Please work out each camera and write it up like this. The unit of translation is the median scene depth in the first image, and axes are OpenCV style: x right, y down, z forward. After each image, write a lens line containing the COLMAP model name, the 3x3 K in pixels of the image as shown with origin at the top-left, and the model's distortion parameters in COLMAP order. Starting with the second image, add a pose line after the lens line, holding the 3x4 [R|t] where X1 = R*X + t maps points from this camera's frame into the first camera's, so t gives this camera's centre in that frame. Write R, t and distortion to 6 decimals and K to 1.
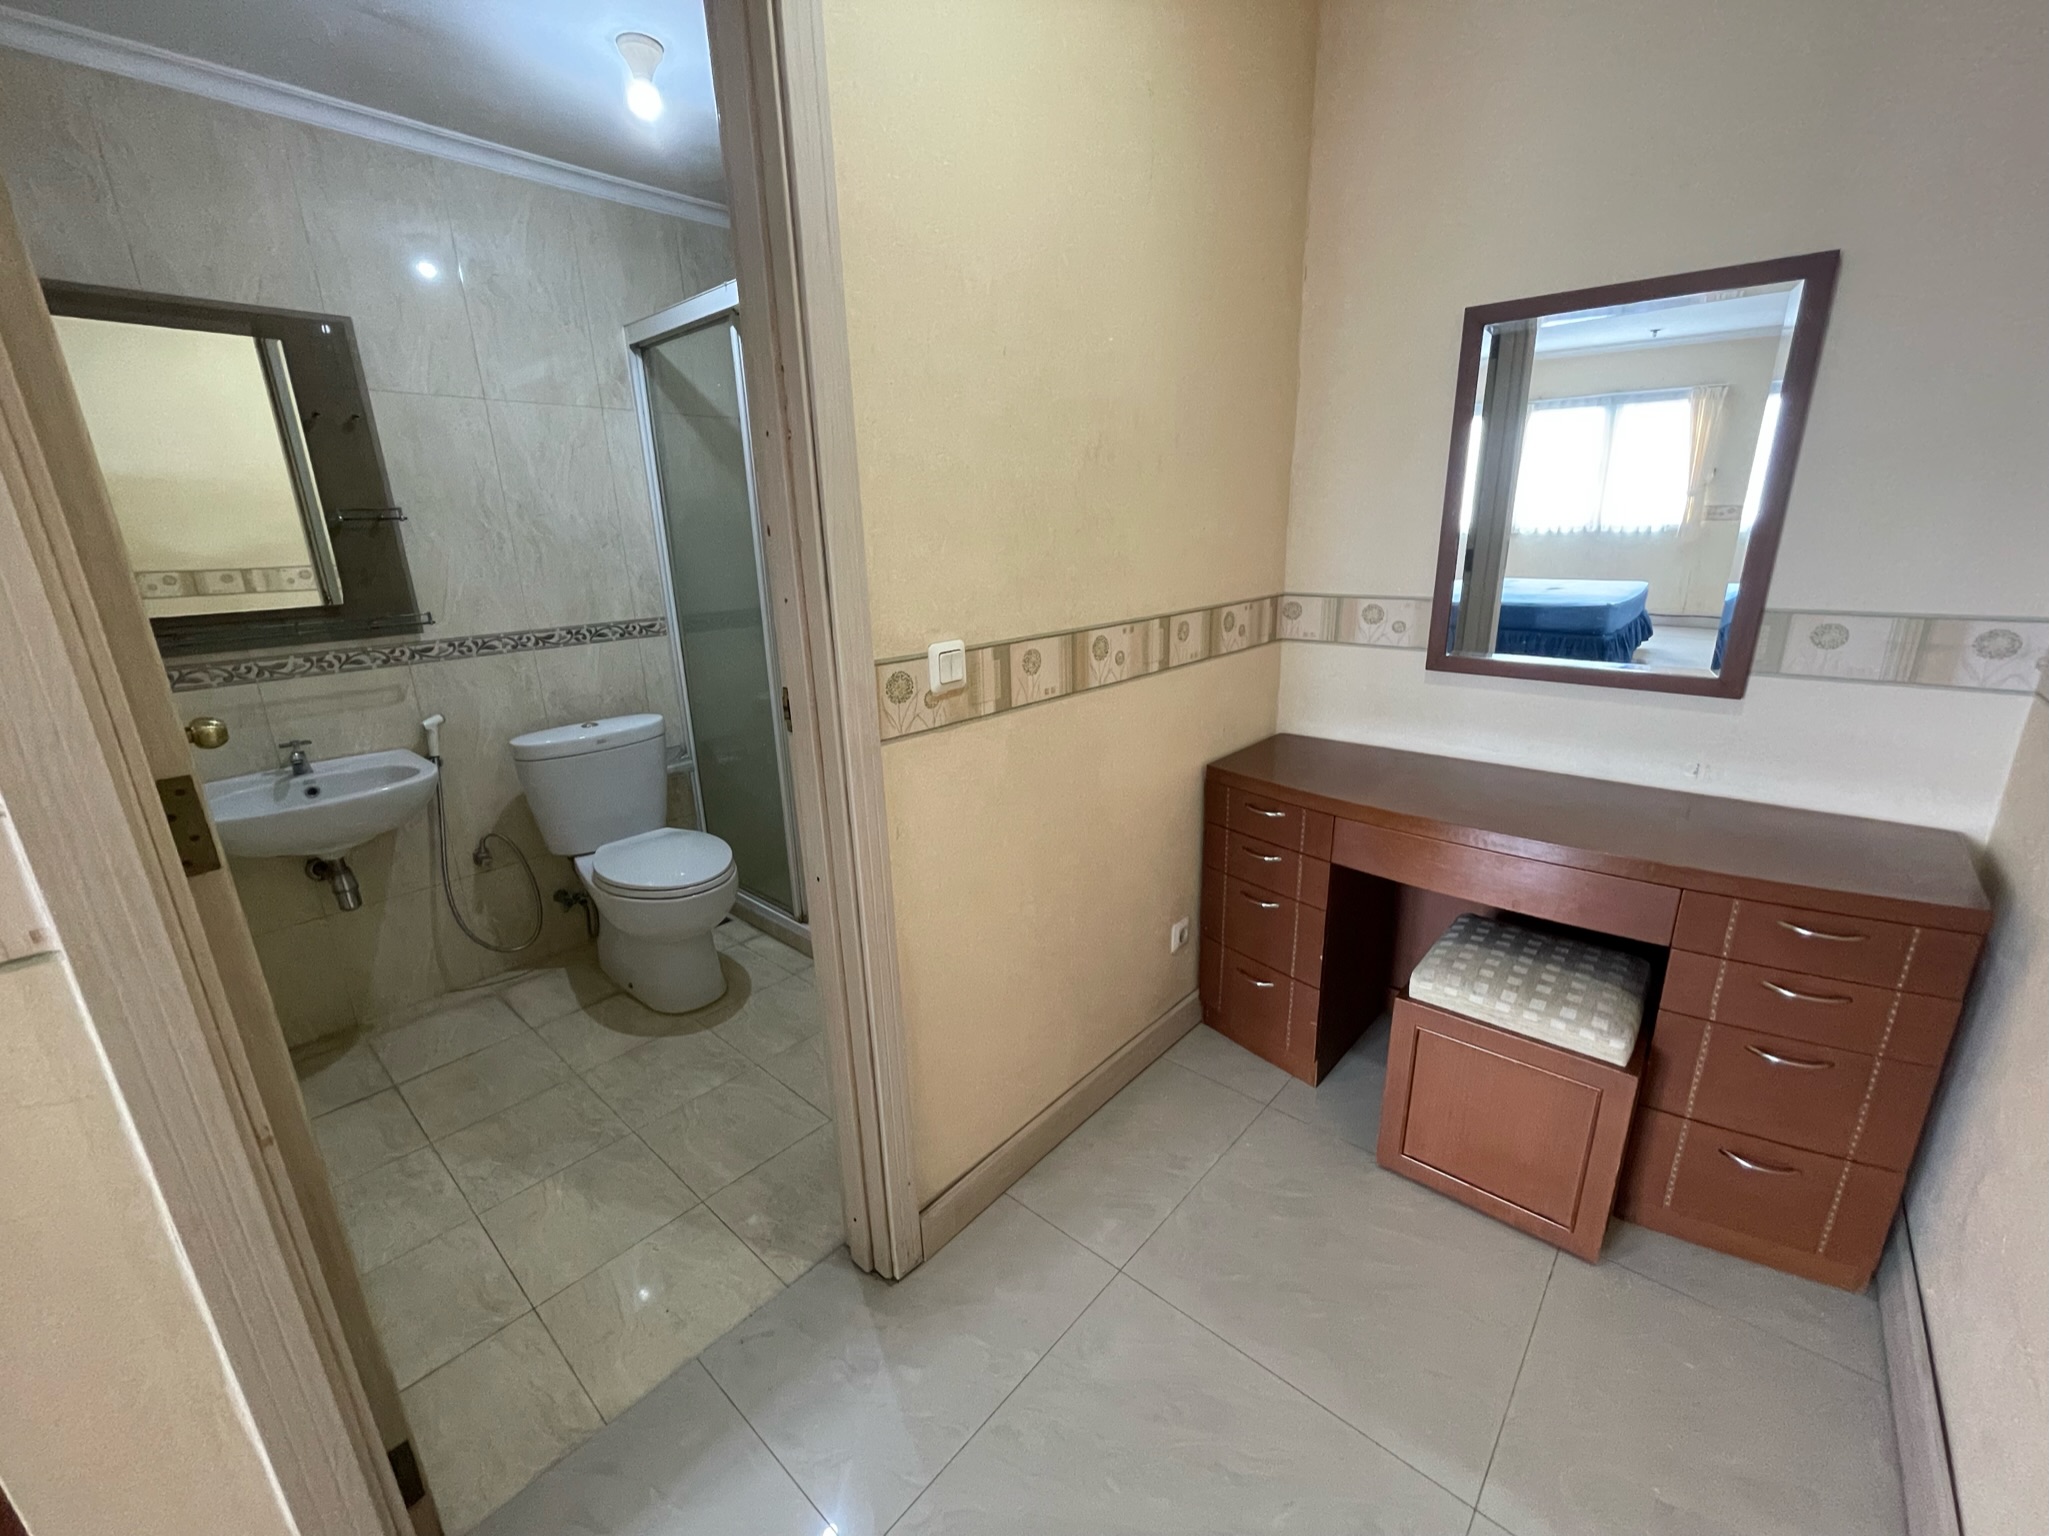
lens RADIAL K [[828.4, 0, 1024.9], [0, 828.4, 769.0], [0, 0, 1]] dist [-0.000201, 0.000635]
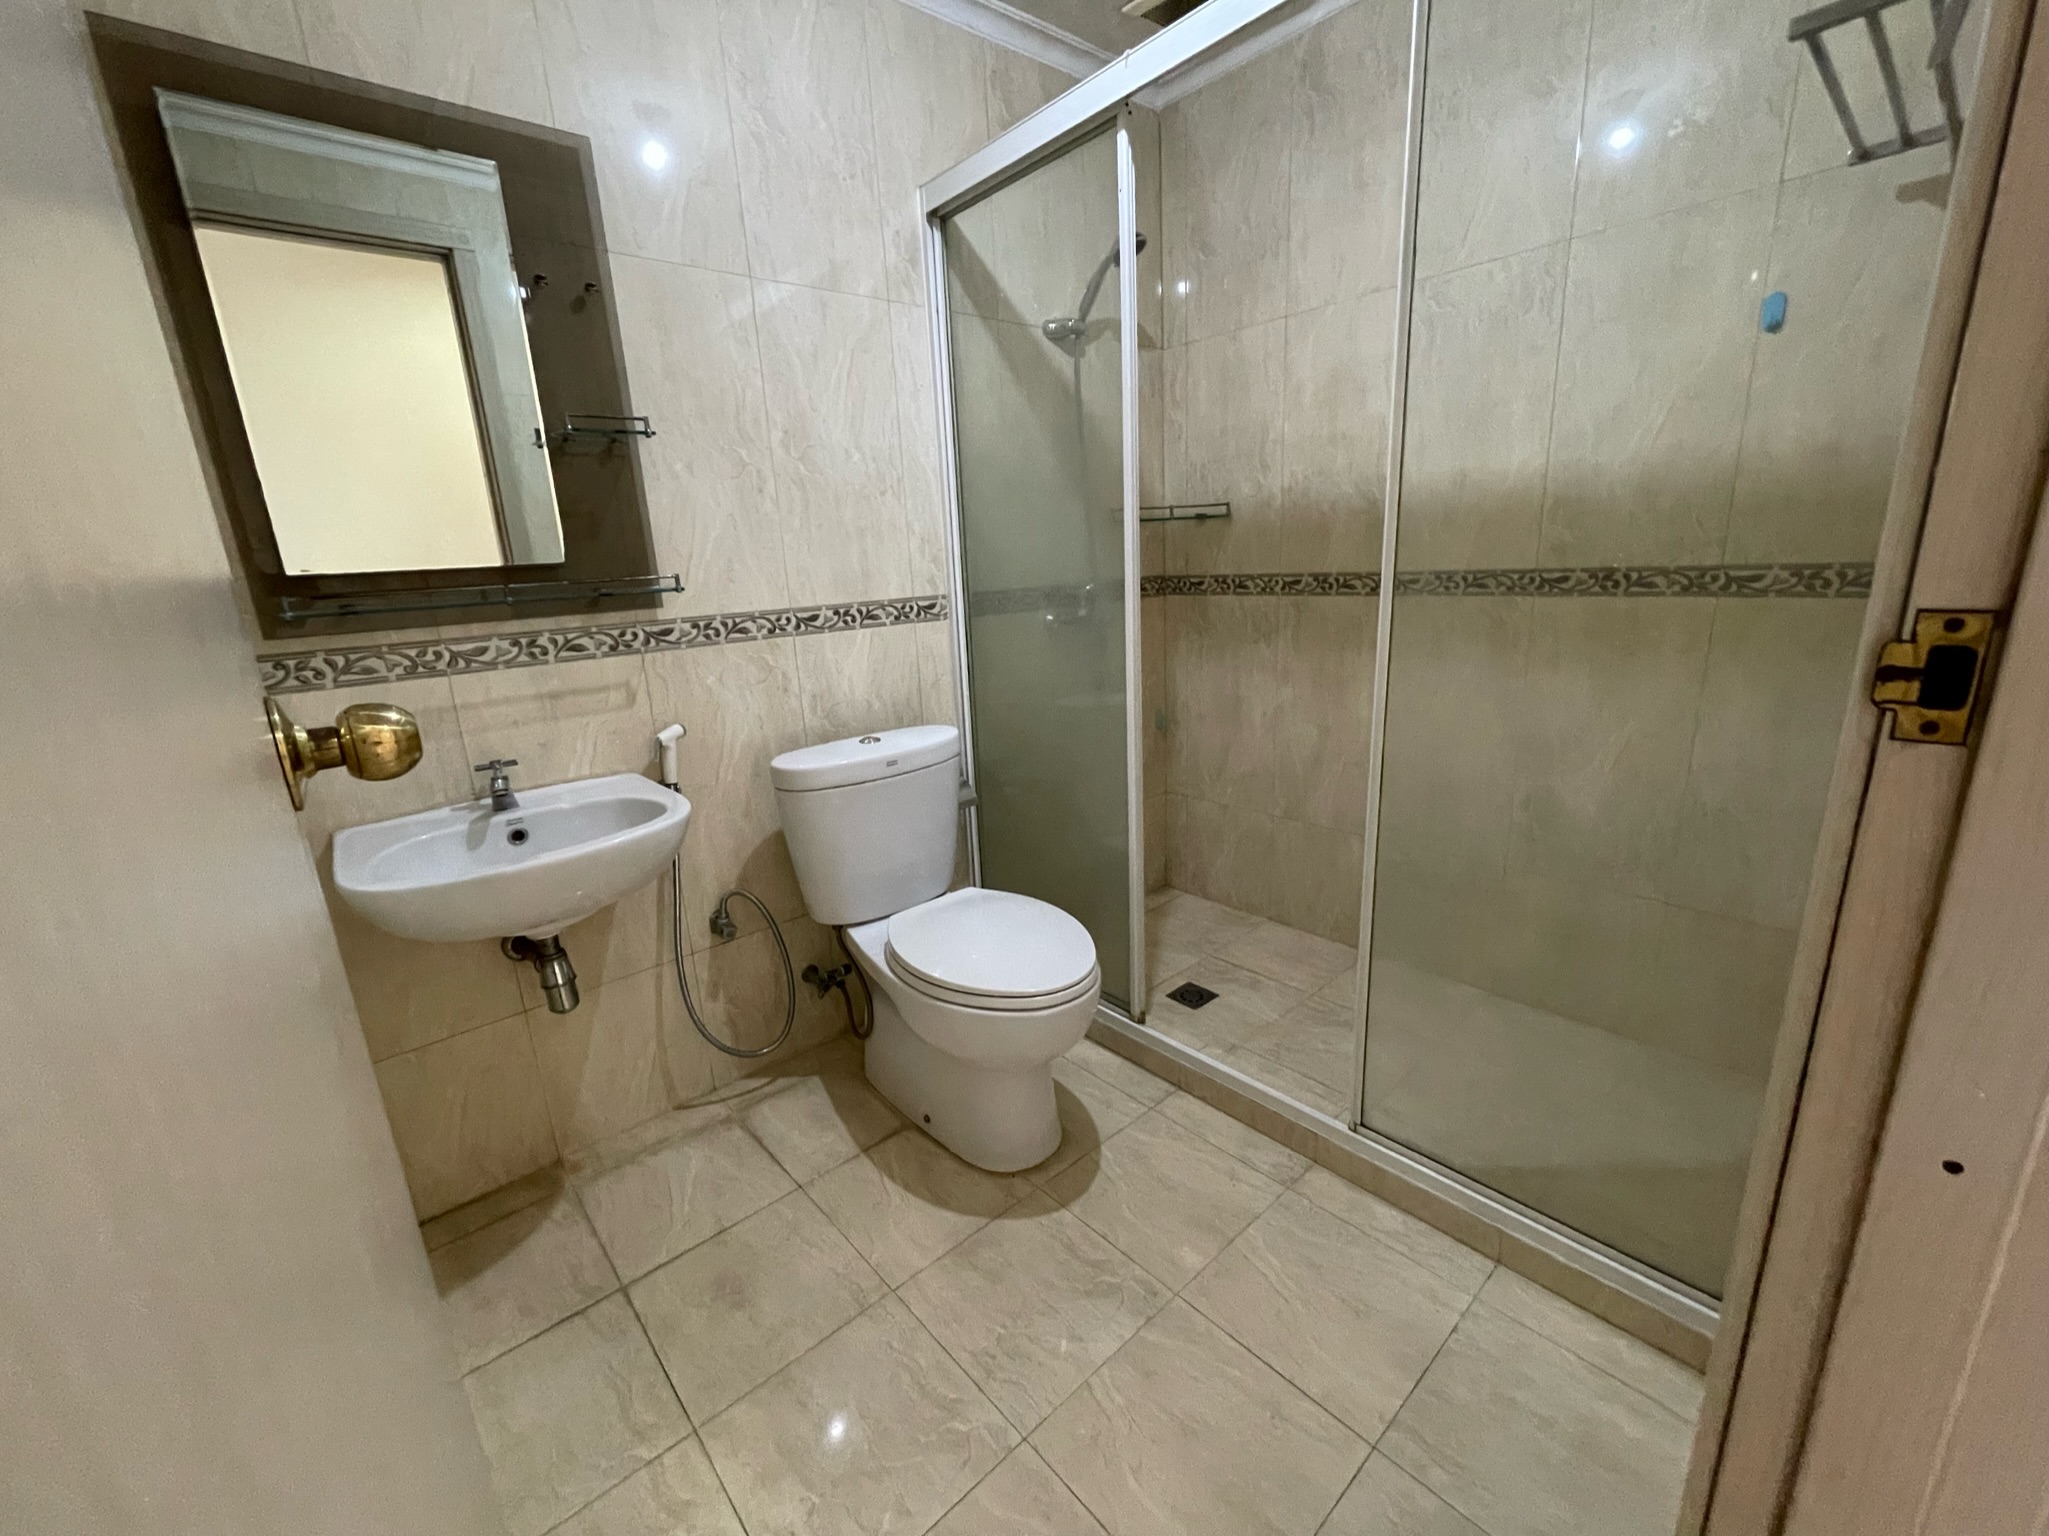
lens RADIAL K [[828.4, 0, 1027.0], [0, 828.4, 771.4], [0, 0, 1]] dist [-0.000201, 0.000635]
pose [[0.993015, 0.007067, -0.117776, -0.328441], [-0.009905, 0.999674, -0.023528, -0.011880], [0.117571, 0.024530, 0.992761, 0.335616]]
